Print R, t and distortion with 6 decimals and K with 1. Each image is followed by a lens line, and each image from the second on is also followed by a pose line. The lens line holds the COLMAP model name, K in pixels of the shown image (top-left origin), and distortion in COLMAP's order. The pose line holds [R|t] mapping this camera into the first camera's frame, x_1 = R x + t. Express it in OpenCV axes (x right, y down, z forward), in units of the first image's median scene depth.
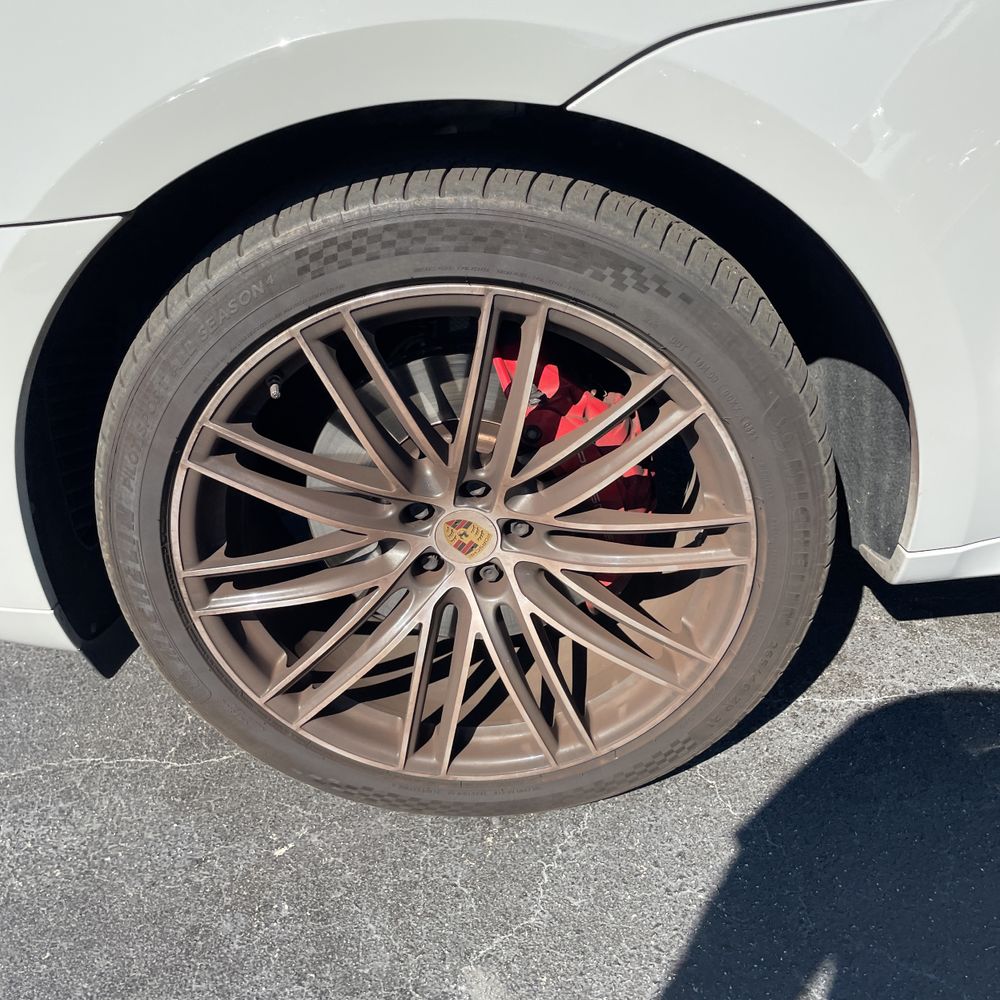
lens RADIAL K [[1005.6, 0, 499.7], [0, 1005.6, 495.0], [0, 0, 1]] dist [0.082824, -0.127202]
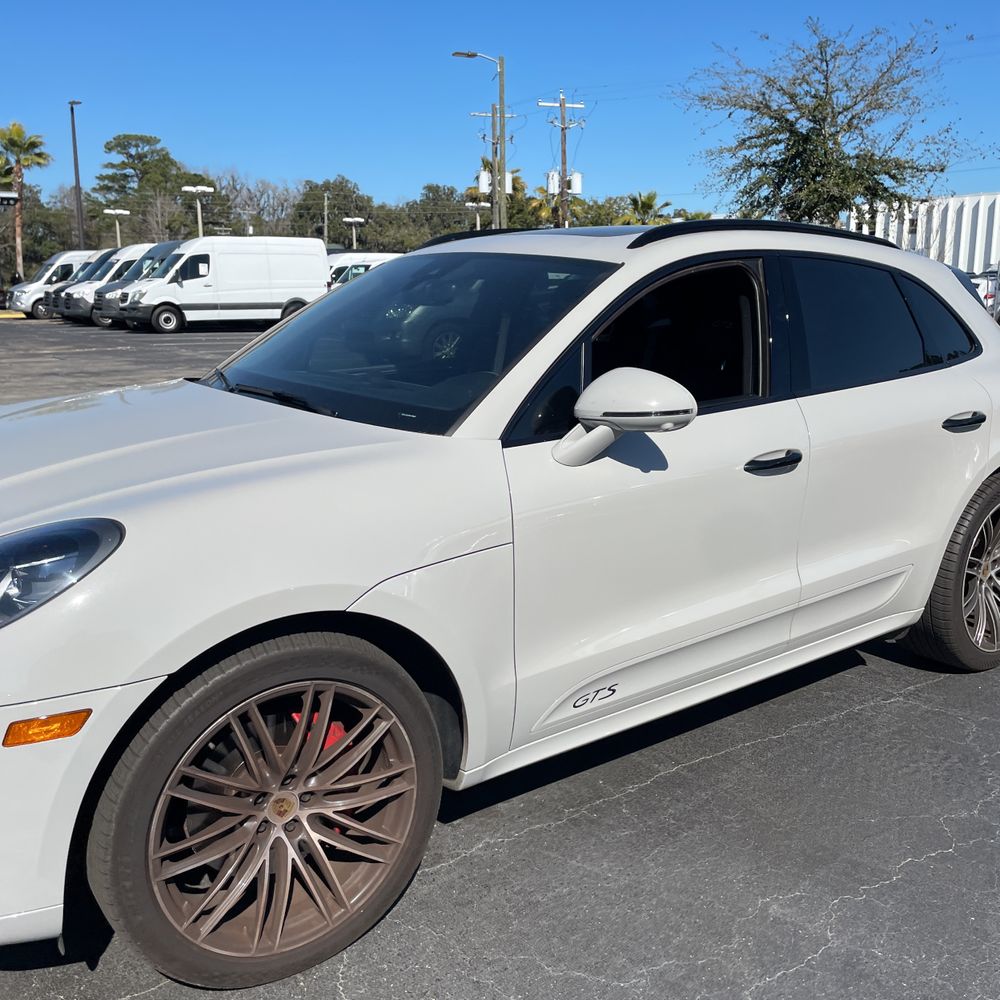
lens RADIAL K [[1005.6, 0, 499.7], [0, 1005.6, 495.0], [0, 0, 1]] dist [0.082824, -0.127202]
pose [[0.811737, -0.032844, 0.583098, -0.864165], [0.221749, 0.940982, -0.255696, 0.071732], [-0.540287, 0.336860, 0.771113, -1.020982]]
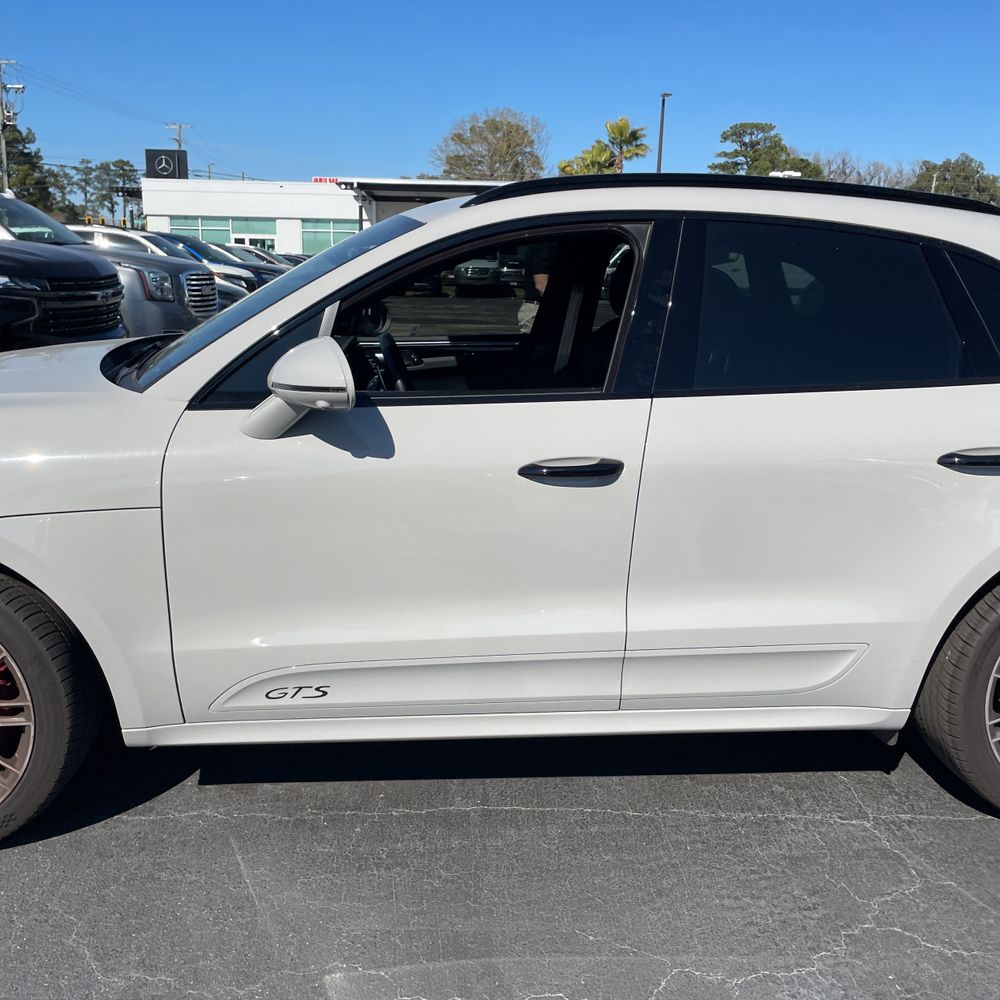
lens RADIAL K [[1012.0, 0, 493.7], [0, 1012.0, 496.4], [0, 0, 1]] dist [0.088287, -0.131886]
pose [[0.992889, 0.095736, 0.070760, 1.054600], [-0.071707, 0.955405, -0.286461, 0.161383], [-0.095029, 0.279350, 0.955475, -1.452159]]
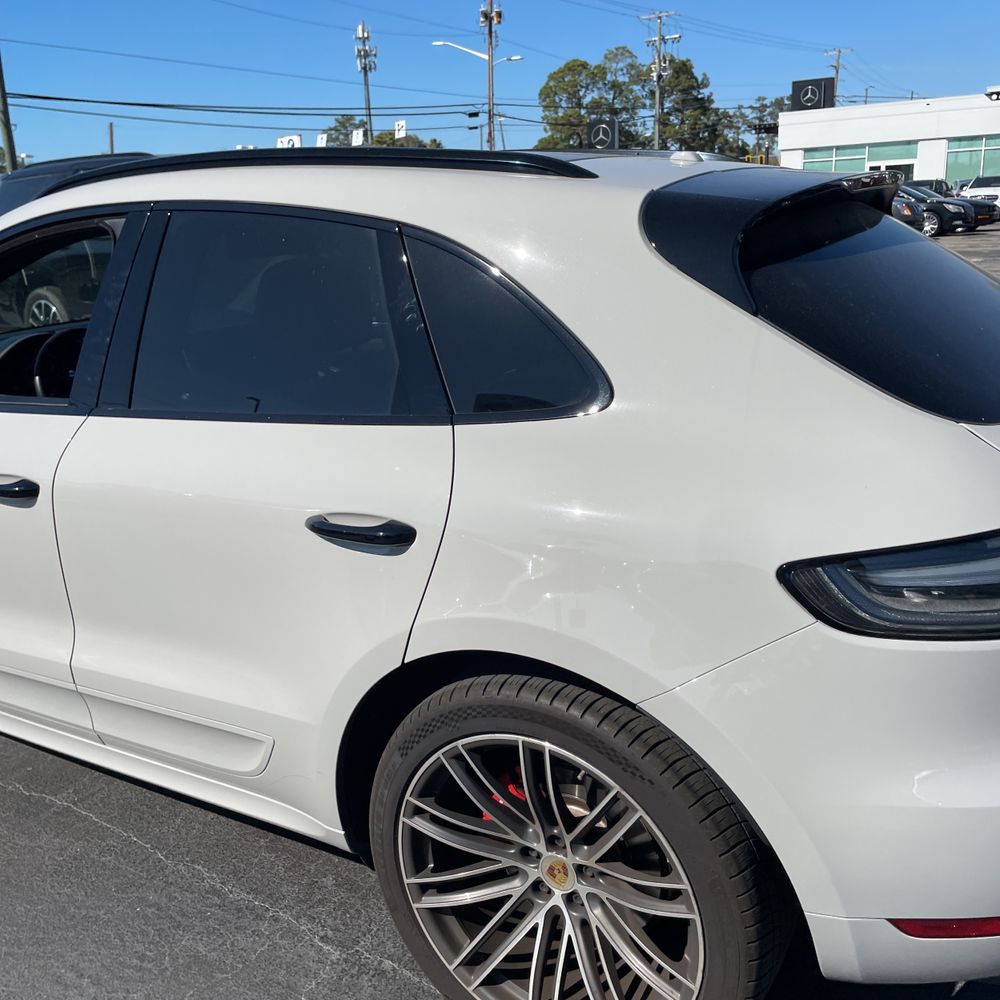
lens RADIAL K [[1012.0, 0, 493.7], [0, 1012.0, 496.4], [0, 0, 1]] dist [0.088287, -0.131886]
pose [[0.843083, 0.200446, -0.499032, 3.390641], [-0.292443, 0.949627, -0.112628, -0.608968], [0.451319, 0.240893, 0.859233, -0.708229]]
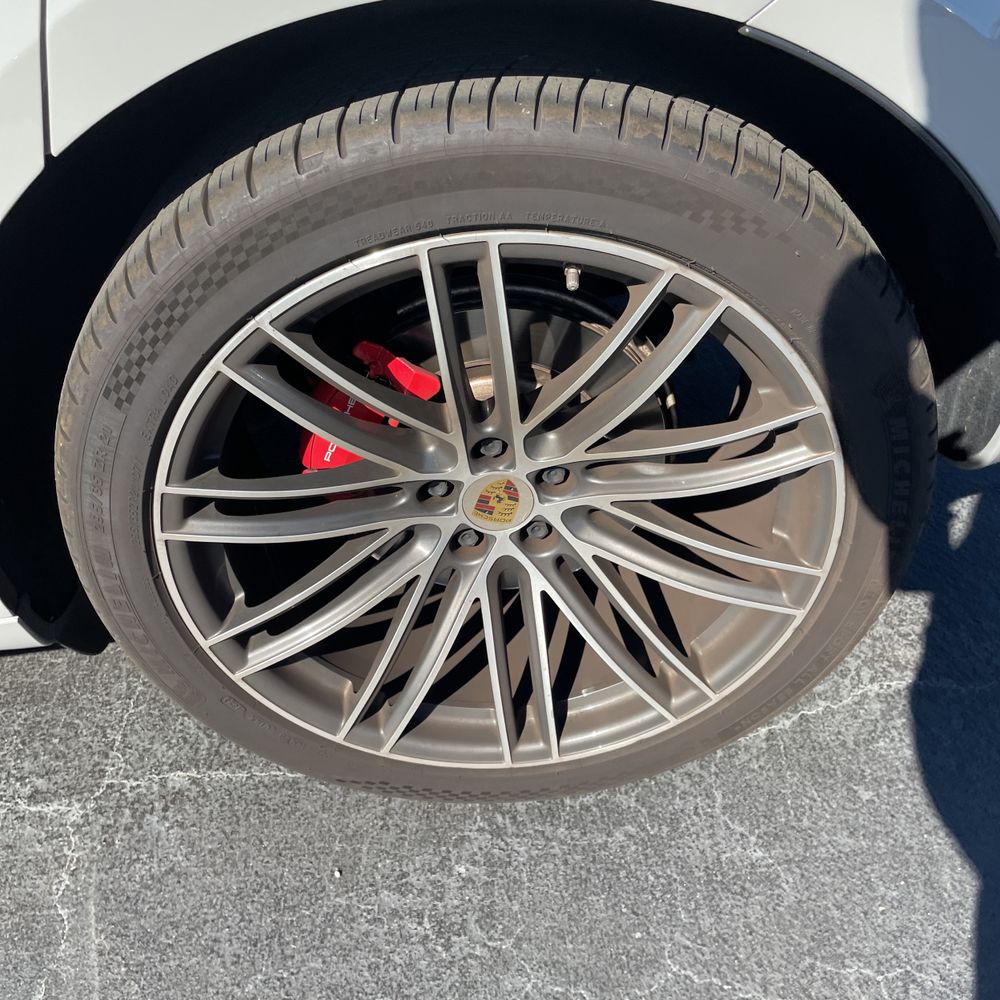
lens RADIAL K [[1012.4, 0, 485.3], [0, 1012.4, 502.2], [0, 0, 1]] dist [0.017177, 0.004883]
pose [[0.999457, -0.032545, 0.005121, 2.725897], [0.031234, 0.985479, 0.166899, -0.379390], [-0.010478, -0.166649, 0.985961, 0.098824]]
